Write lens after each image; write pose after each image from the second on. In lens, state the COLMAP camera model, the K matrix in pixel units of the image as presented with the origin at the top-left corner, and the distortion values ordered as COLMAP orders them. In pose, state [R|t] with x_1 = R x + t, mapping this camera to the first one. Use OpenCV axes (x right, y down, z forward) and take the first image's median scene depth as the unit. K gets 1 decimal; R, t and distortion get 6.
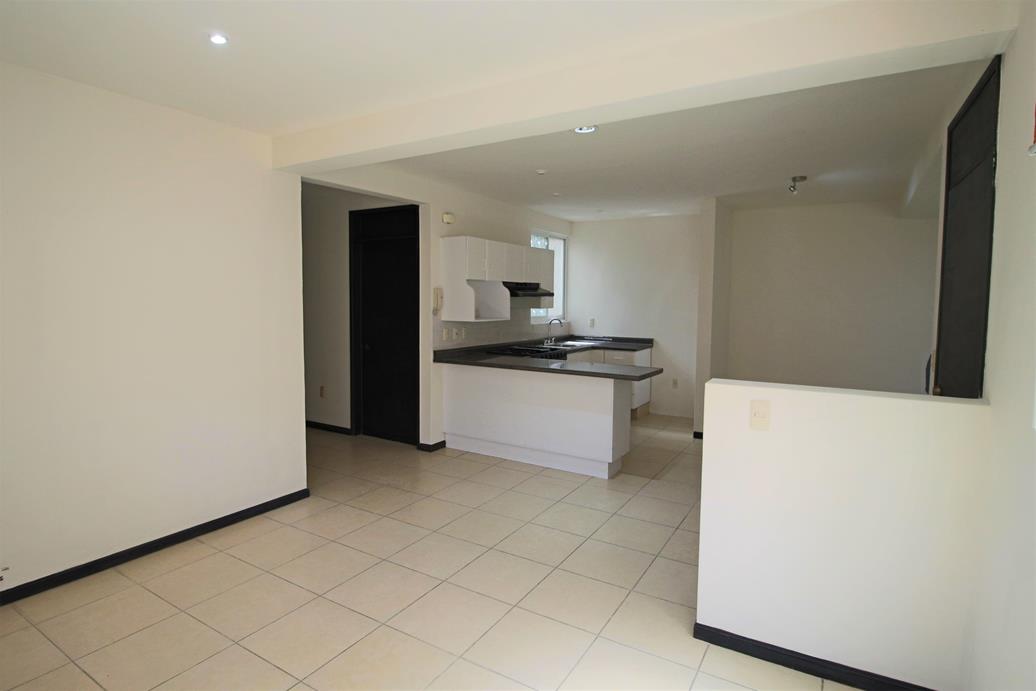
lens RADIAL K [[537.2, 0, 519.7], [0, 537.2, 325.5], [0, 0, 1]] dist [-0.009136, -0.002276]
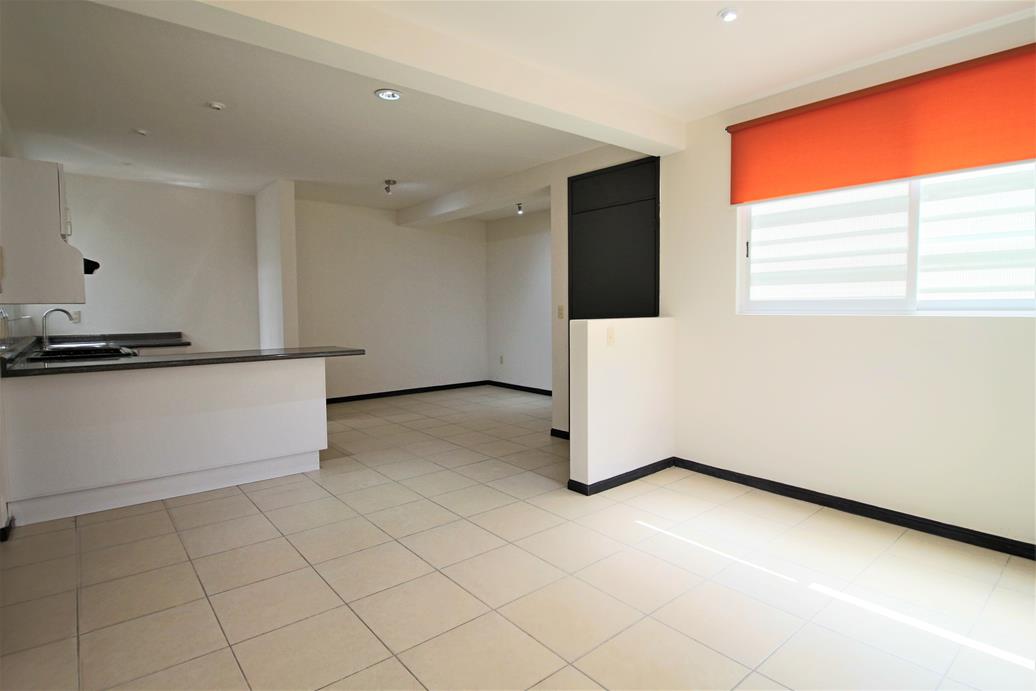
lens RADIAL K [[537.2, 0, 522.8], [0, 537.2, 343.4], [0, 0, 1]] dist [-0.009136, -0.002276]
pose [[0.319943, -0.074370, 0.944513, -0.415601], [0.058395, 0.996567, 0.058688, 0.025555], [-0.945635, 0.036378, 0.323188, 0.256910]]
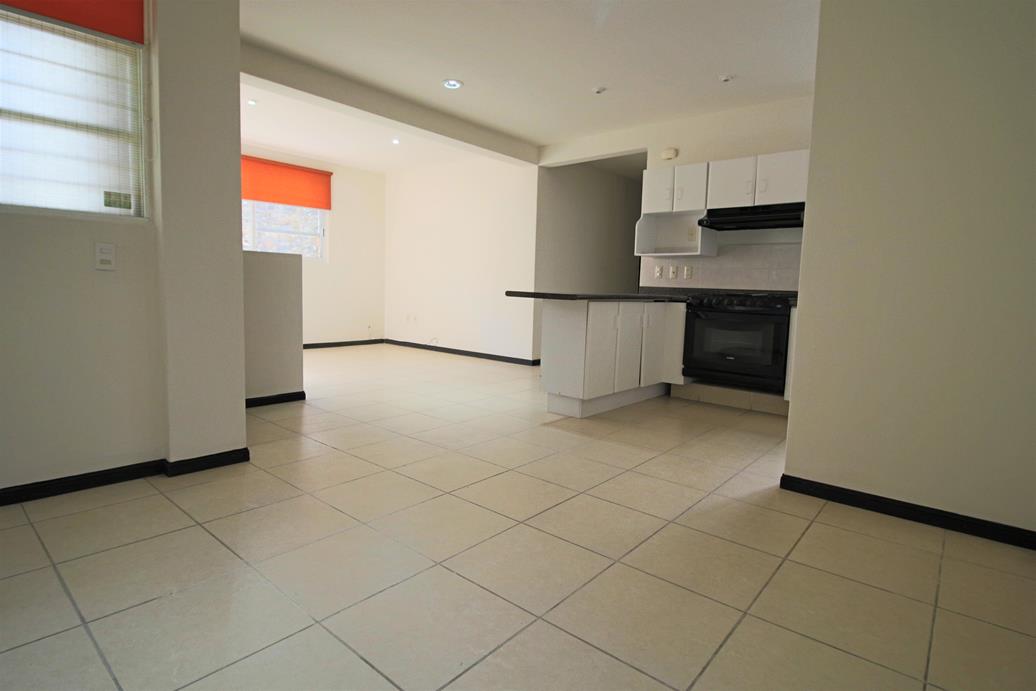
lens RADIAL K [[537.2, 0, 516.7], [0, 537.2, 341.7], [0, 0, 1]] dist [-0.009136, -0.002276]
pose [[-0.166191, 0.086423, -0.982299, 0.771041], [-0.083890, 0.991302, 0.101408, 0.056490], [0.982519, 0.099258, -0.157495, 0.773591]]
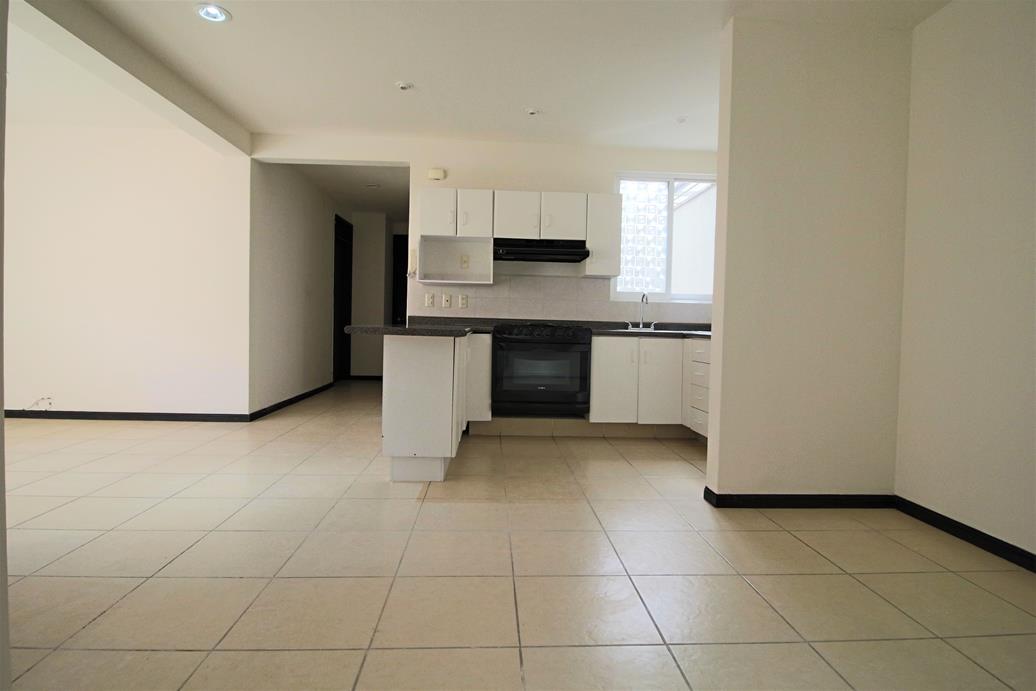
lens RADIAL K [[537.2, 0, 521.5], [0, 537.2, 341.8], [0, 0, 1]] dist [-0.009136, -0.002276]
pose [[0.568752, 0.035199, -0.821755, 0.603785], [-0.062902, 0.998019, -0.000786, 0.066720], [0.820100, 0.052137, 0.569840, 0.518083]]
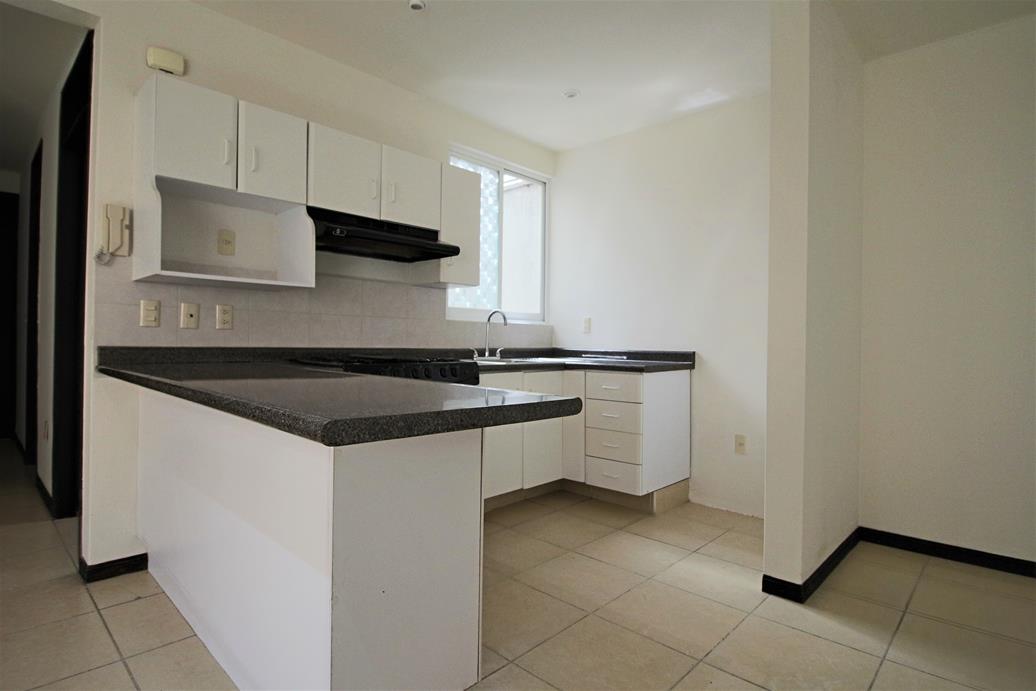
lens RADIAL K [[537.2, 0, 521.7], [0, 537.2, 338.5], [0, 0, 1]] dist [-0.009136, -0.002276]
pose [[0.977906, 0.001869, -0.209036, 0.219634], [-0.015030, 0.998001, -0.061392, 0.050936], [0.208504, 0.063177, 0.975979, 0.537532]]
